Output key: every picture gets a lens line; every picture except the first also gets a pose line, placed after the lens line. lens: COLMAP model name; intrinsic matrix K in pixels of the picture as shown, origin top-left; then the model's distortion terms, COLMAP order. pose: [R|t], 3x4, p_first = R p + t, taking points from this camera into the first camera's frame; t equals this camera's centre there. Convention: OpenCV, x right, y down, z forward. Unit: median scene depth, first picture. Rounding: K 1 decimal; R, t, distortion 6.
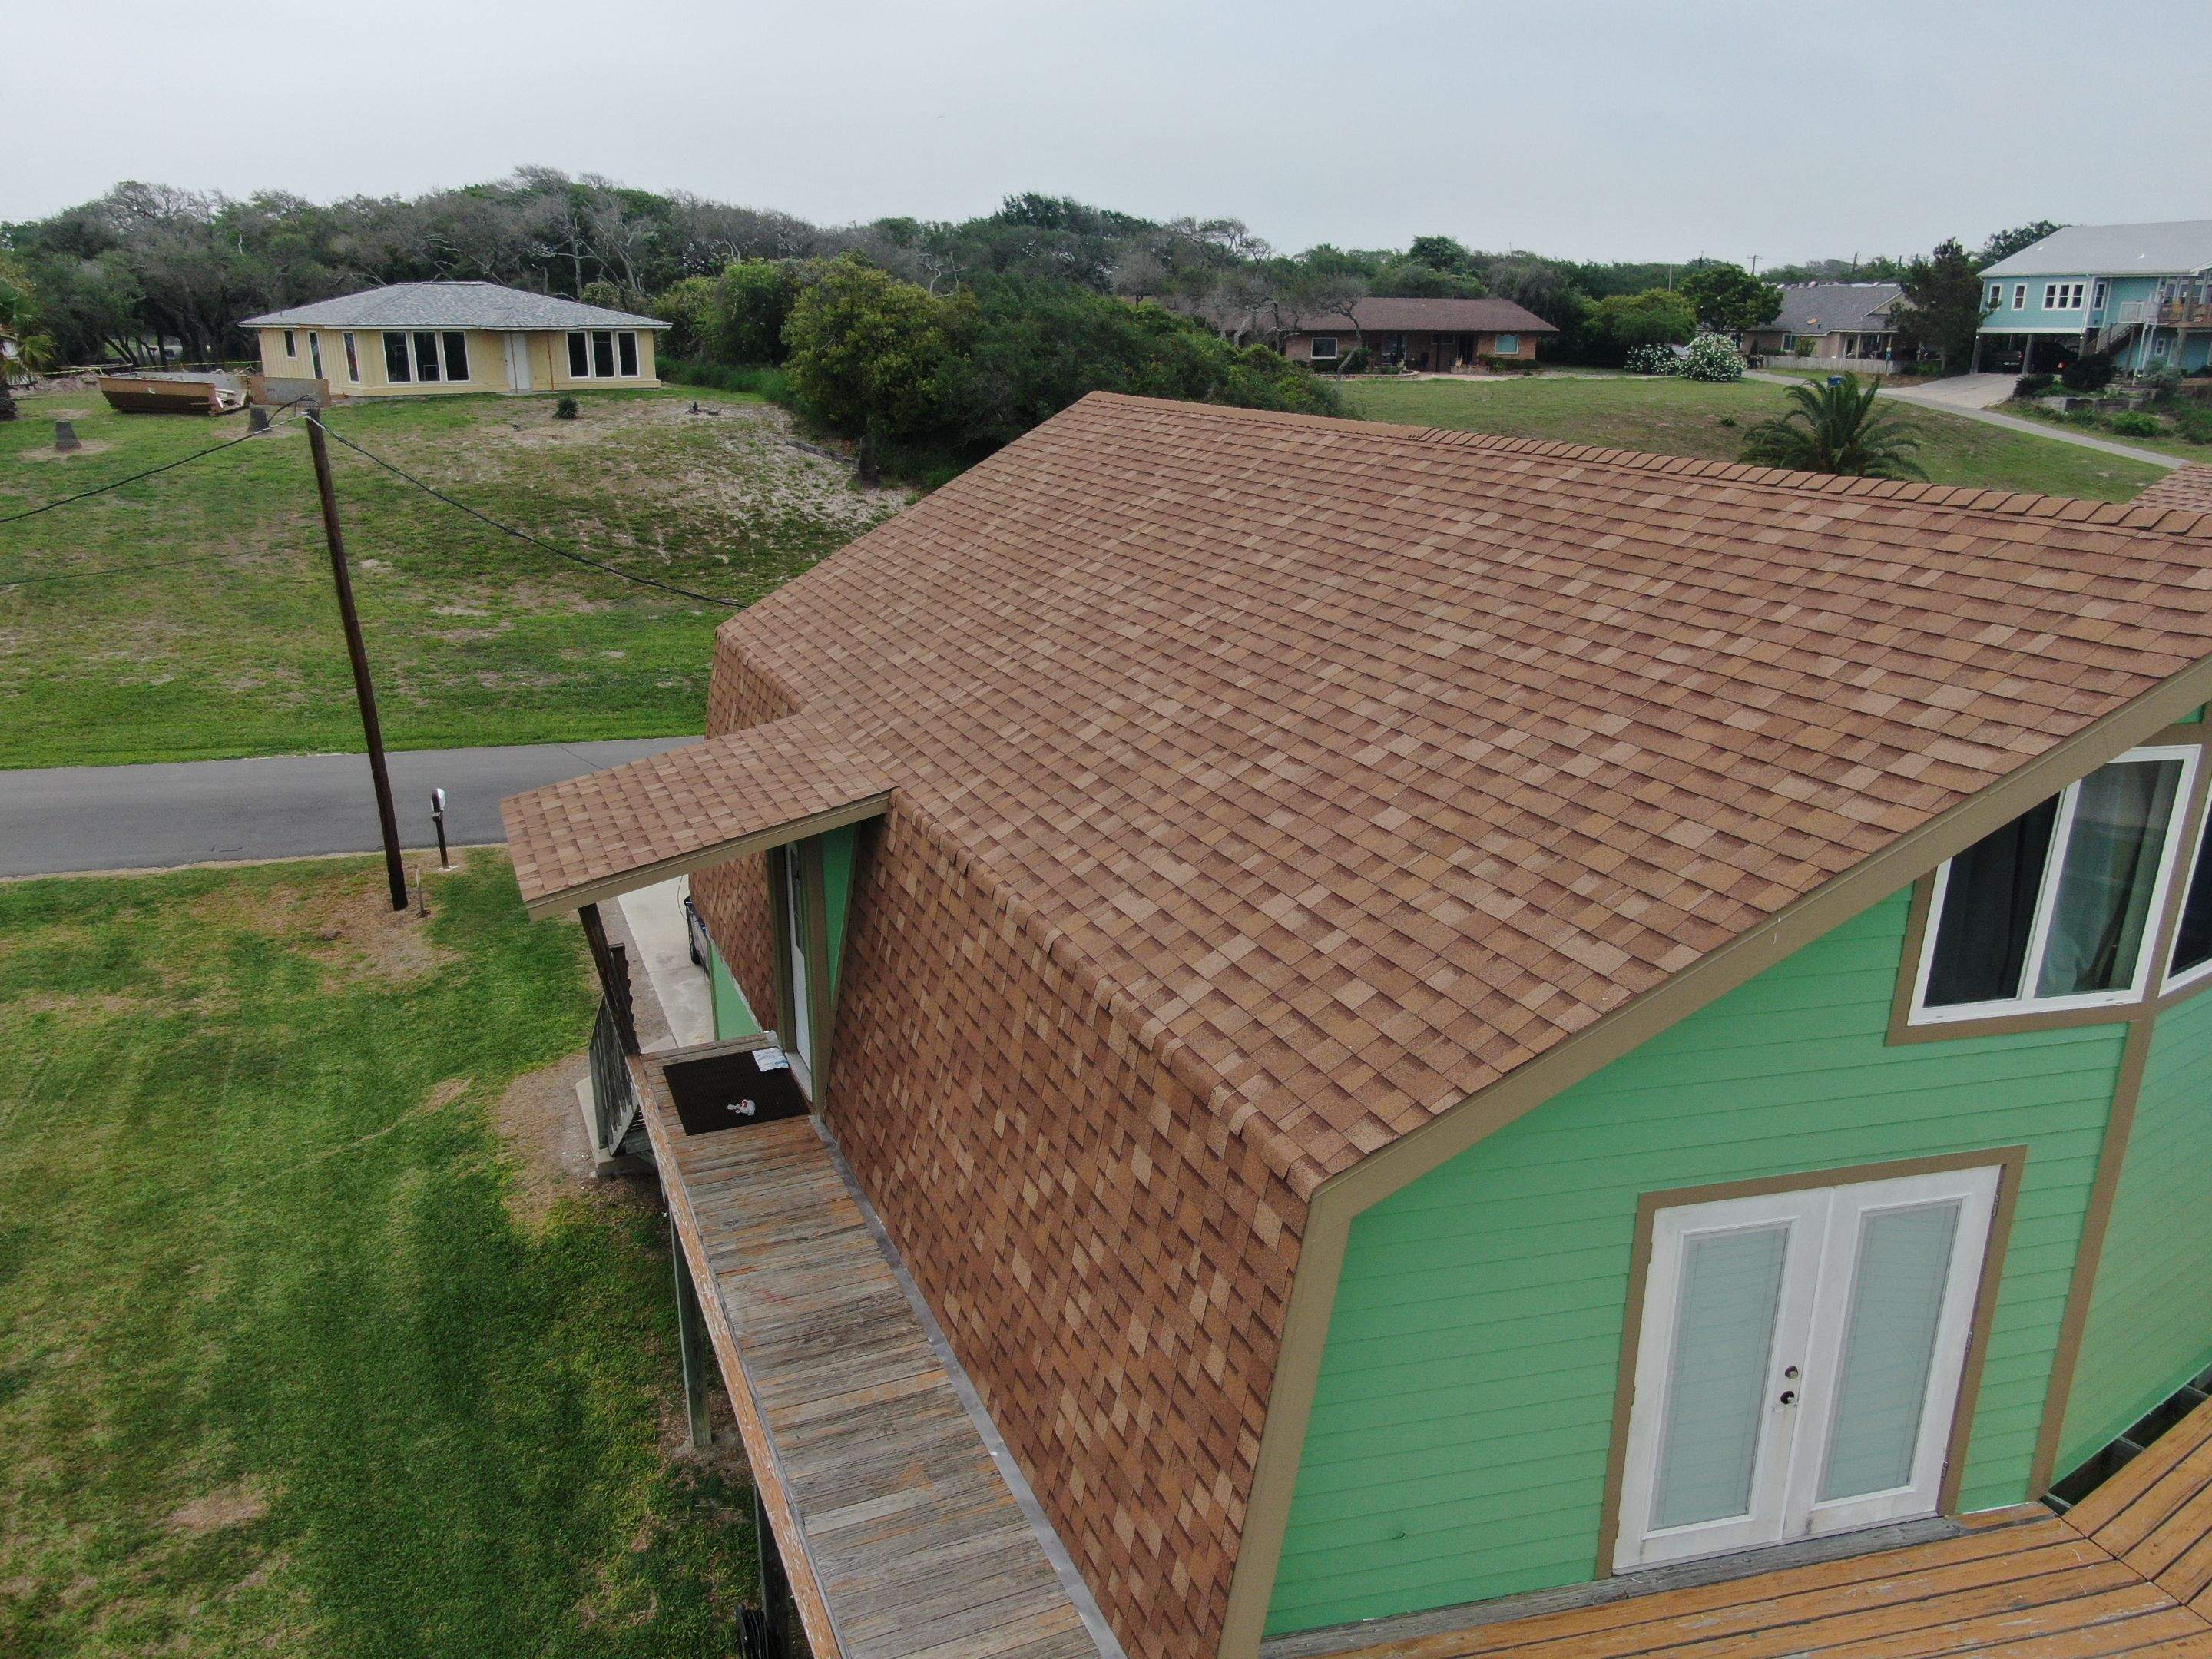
lens RADIAL K [[1594.7, 0, 1105.9], [0, 1594.7, 828.2], [0, 0, 1]] dist [-0.016688, 0.006111]
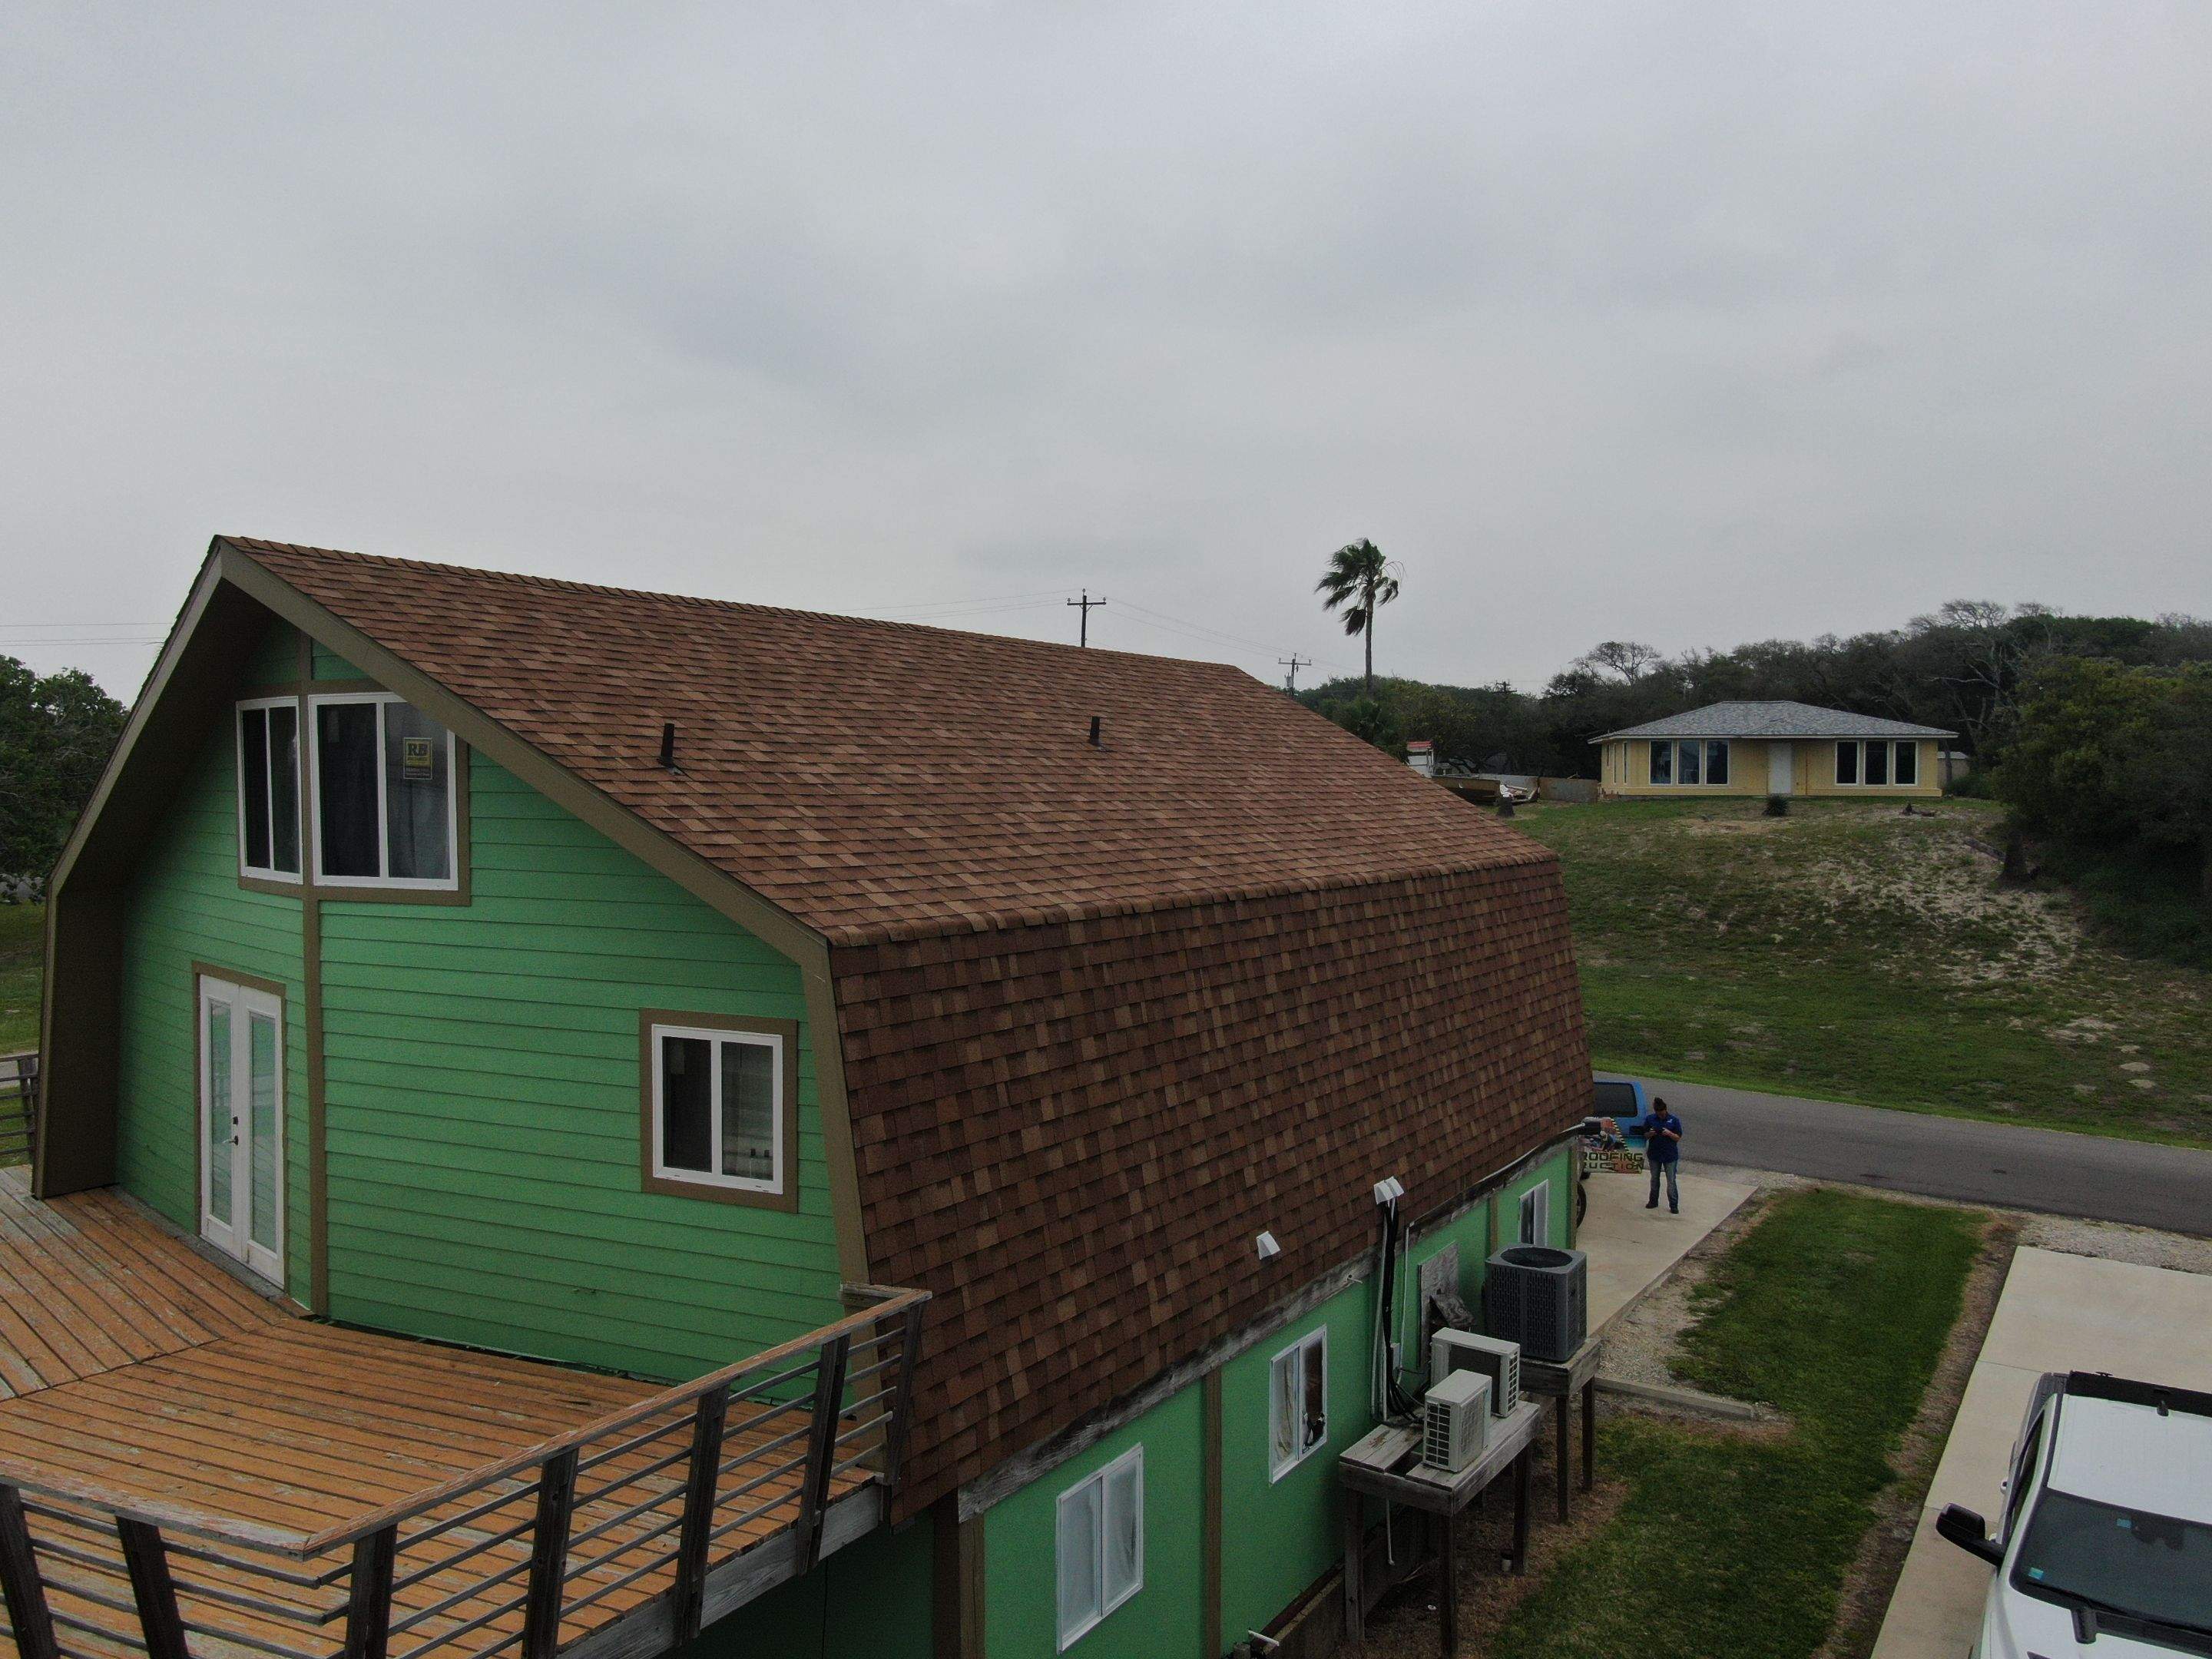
lens RADIAL K [[1594.7, 0, 1101.0], [0, 1594.7, 822.2], [0, 0, 1]] dist [-0.016688, 0.006111]
pose [[0.546942, 0.018275, -0.836971, 0.961175], [-0.255765, 0.955609, -0.146271, 0.035283], [0.797144, 0.294070, 0.527337, 0.345875]]
